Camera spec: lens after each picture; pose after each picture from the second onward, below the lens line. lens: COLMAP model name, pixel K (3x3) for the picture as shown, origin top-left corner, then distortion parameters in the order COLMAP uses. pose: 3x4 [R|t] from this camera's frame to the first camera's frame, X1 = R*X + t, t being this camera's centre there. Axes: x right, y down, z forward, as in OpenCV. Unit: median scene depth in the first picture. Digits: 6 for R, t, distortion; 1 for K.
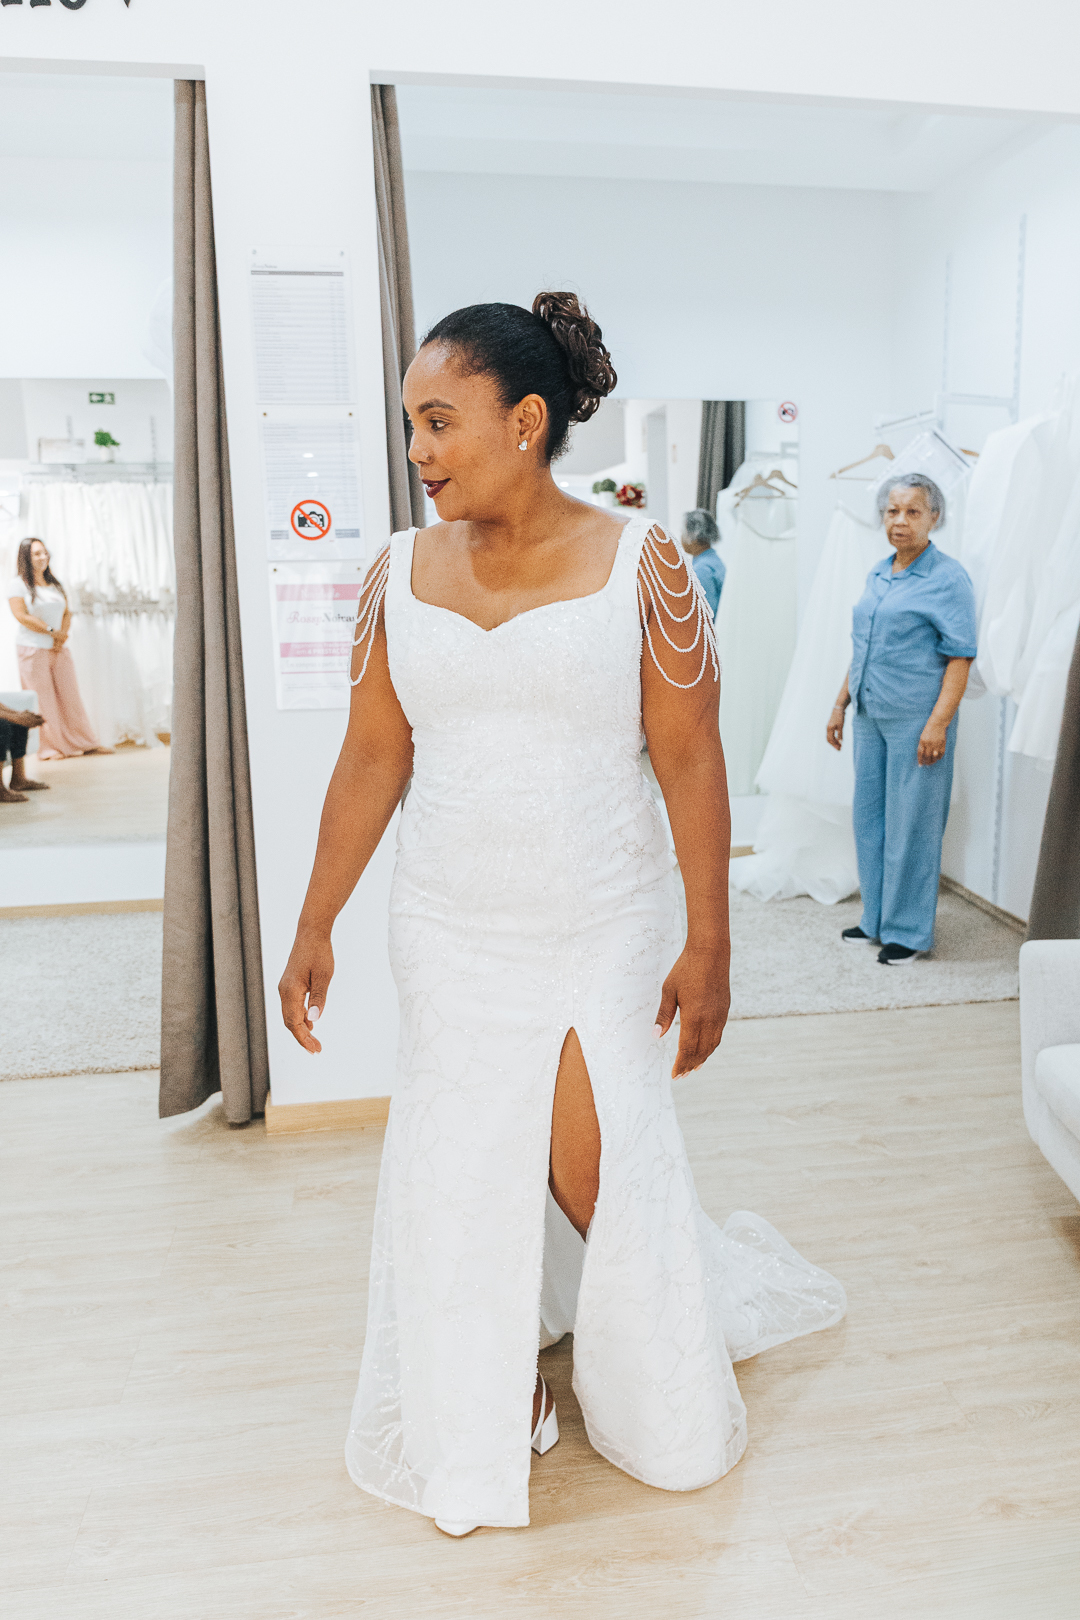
lens RADIAL K [[1278.1, 0, 624.7], [0, 1278.1, 818.8], [0, 0, 1]] dist [-0.012543, -0.020045]
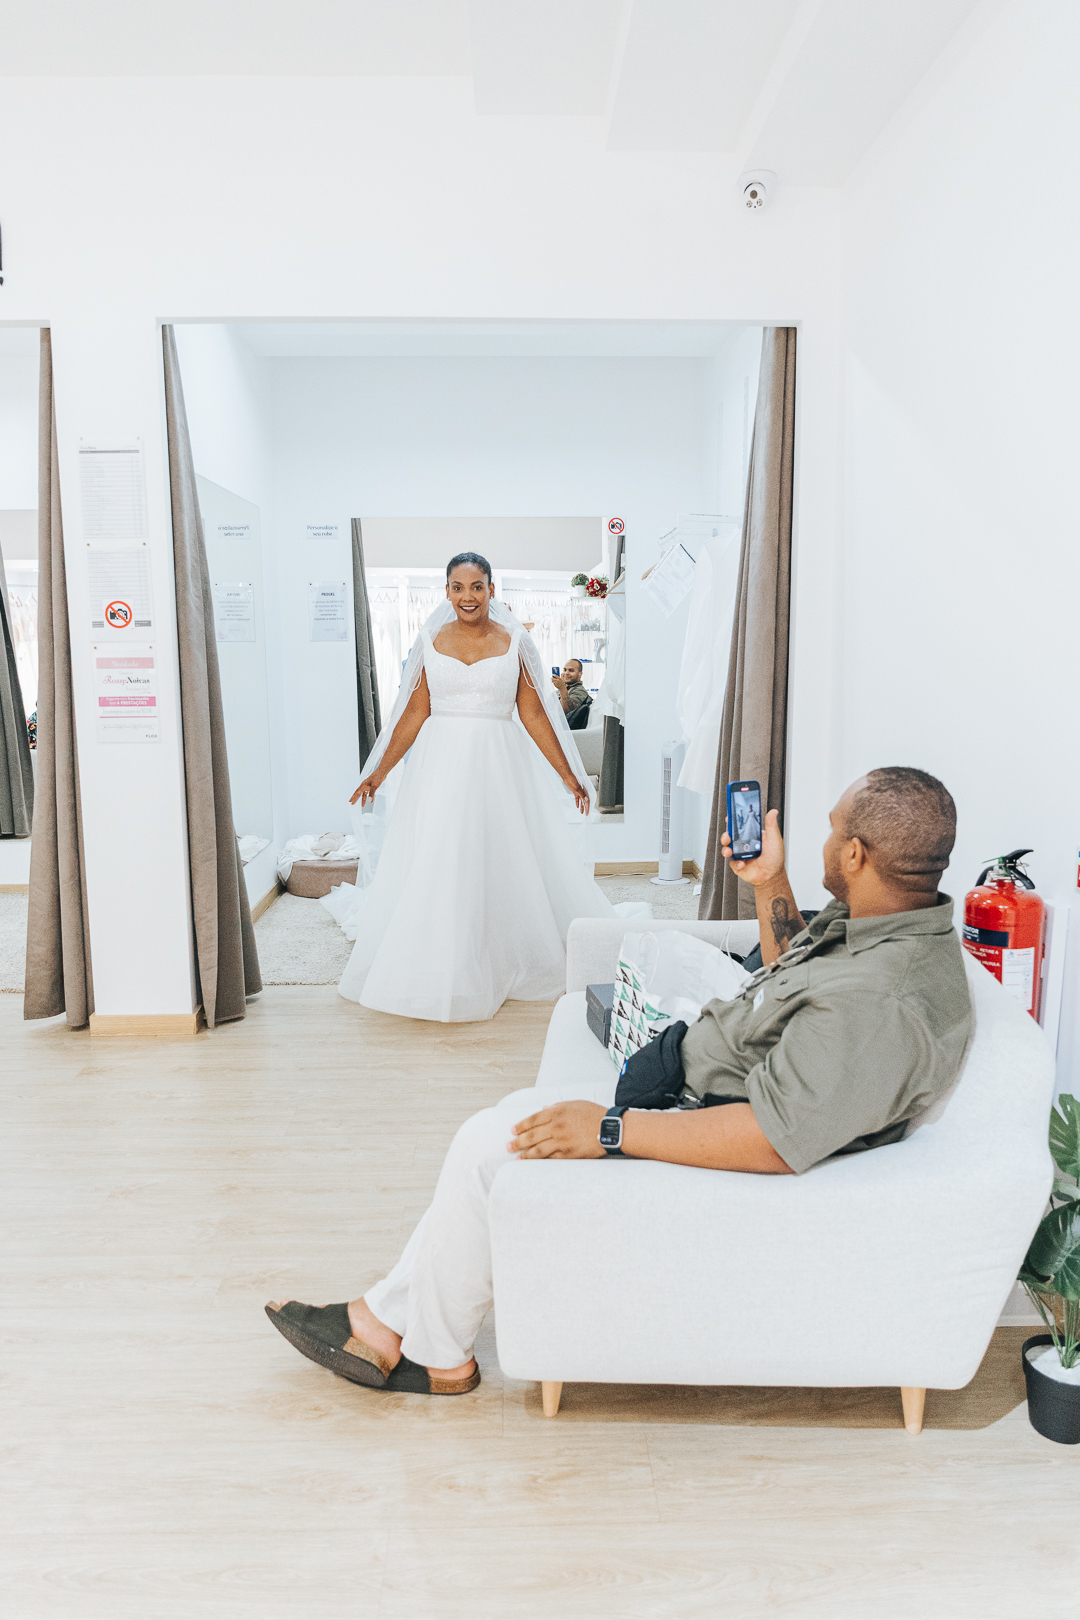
lens RADIAL K [[1101.1, 0, 531.2], [0, 1101.1, 813.9], [0, 0, 1]] dist [-0.022515, -0.008642]
pose [[0.988144, 0.026550, -0.151216, 0.347723], [-0.032847, 0.998687, -0.039298, 0.025652], [0.149974, 0.043799, 0.987719, -0.144210]]
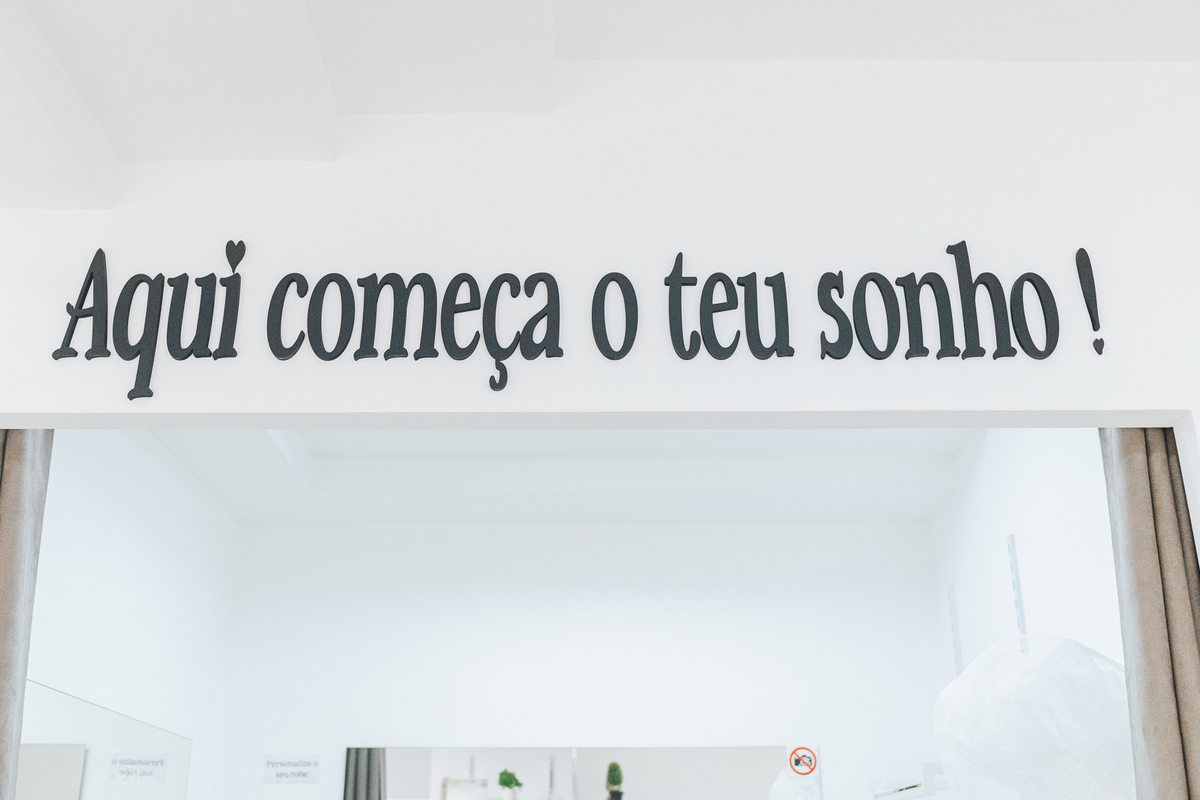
lens RADIAL K [[1267.4, 0, 600.6], [0, 1267.4, 389.1], [0, 0, 1]] dist [-0.043250, 0.000000]
pose [[0.984719, -0.058187, -0.164145, -0.435523], [-0.041399, 0.837304, -0.545168, -0.109526], [0.169161, 0.543633, 0.822100, 0.190761]]
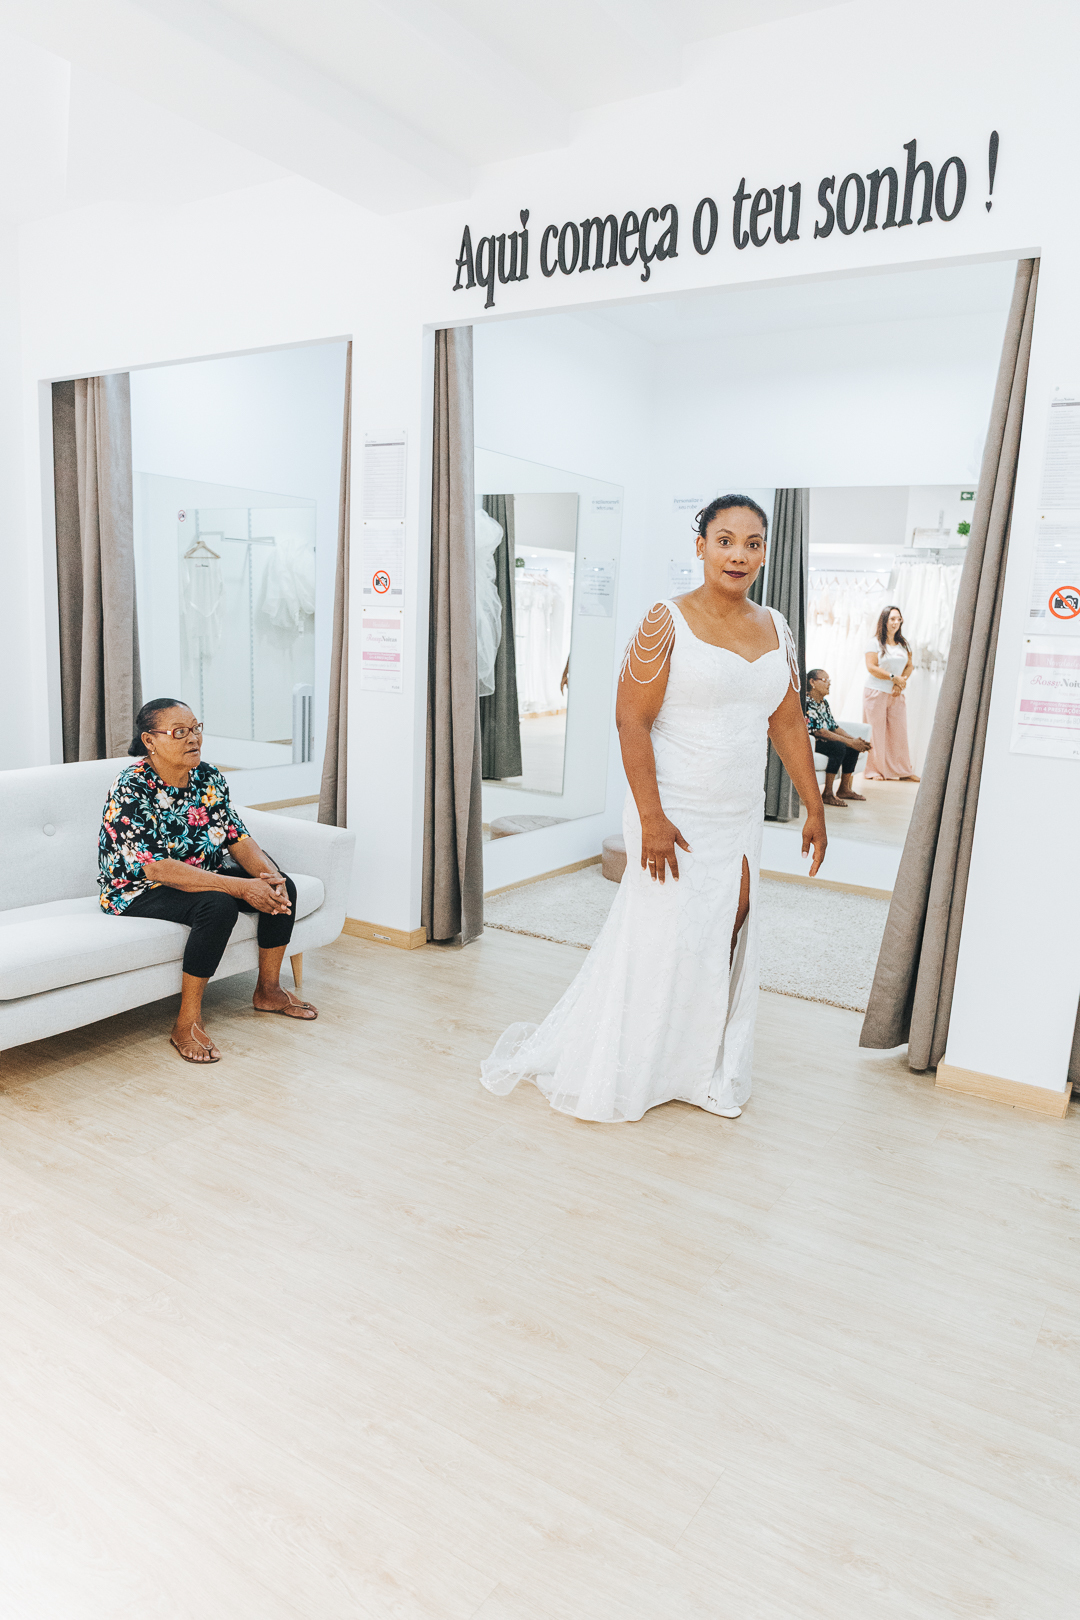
lens RADIAL K [[1086.1, 0, 537.9], [0, 1086.1, 813.9], [0, 0, 1]] dist [-0.019682, -0.006322]
pose [[0.727029, 0.167610, -0.665834, 0.088026], [-0.187448, 0.981361, 0.042362, 0.012330], [0.660524, 0.094011, 0.744896, -0.068530]]
